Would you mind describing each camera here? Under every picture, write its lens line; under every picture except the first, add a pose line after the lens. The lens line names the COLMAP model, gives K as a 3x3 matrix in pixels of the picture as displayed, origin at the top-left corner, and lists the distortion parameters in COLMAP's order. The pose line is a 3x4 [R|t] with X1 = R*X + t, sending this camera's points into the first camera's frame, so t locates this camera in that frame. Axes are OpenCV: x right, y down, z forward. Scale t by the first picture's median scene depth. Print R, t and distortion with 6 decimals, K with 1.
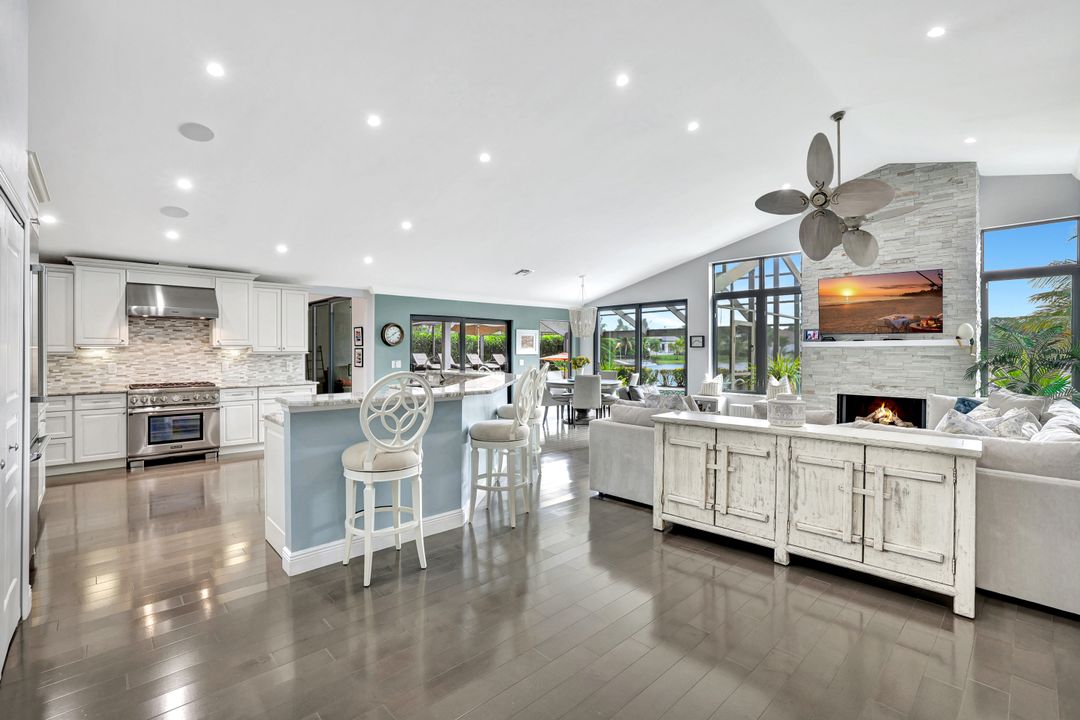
lens RADIAL K [[470.2, 0, 541.7], [0, 470.2, 356.1], [0, 0, 1]] dist [-0.022809, 0.004650]
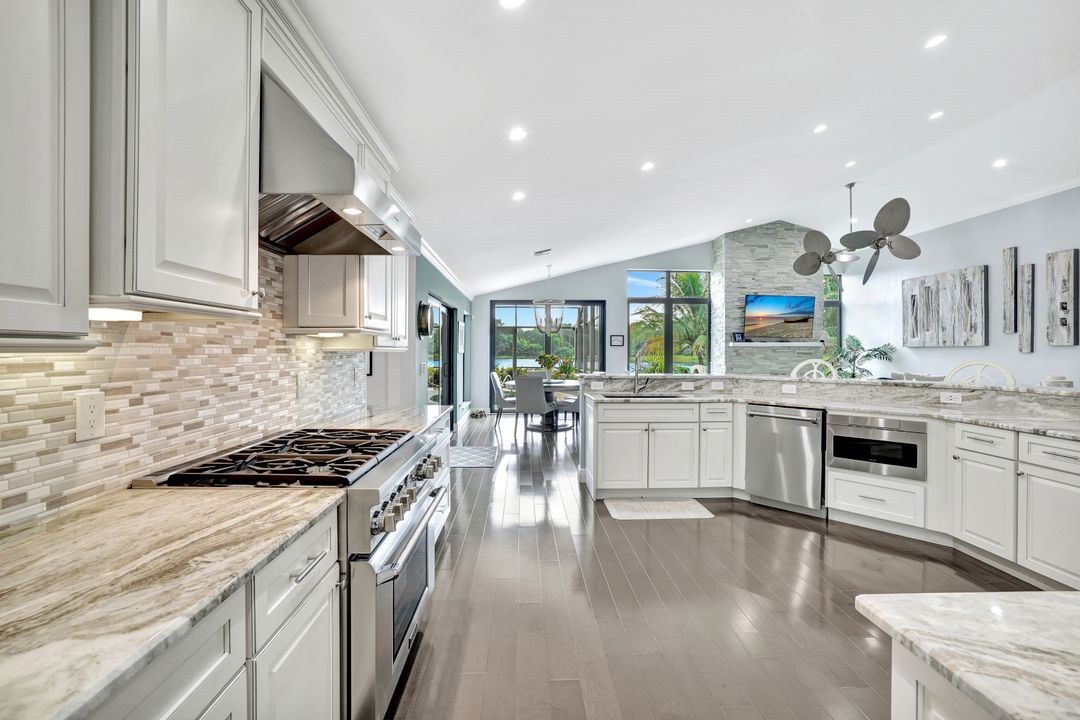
lens RADIAL K [[470.2, 0, 538.3], [0, 470.2, 353.9], [0, 0, 1]] dist [-0.022809, 0.004650]
pose [[0.653091, -0.003264, 0.757273, -0.877557], [0.006359, 0.999979, -0.001174, -0.000714], [-0.757253, 0.005582, 0.653098, 0.643120]]
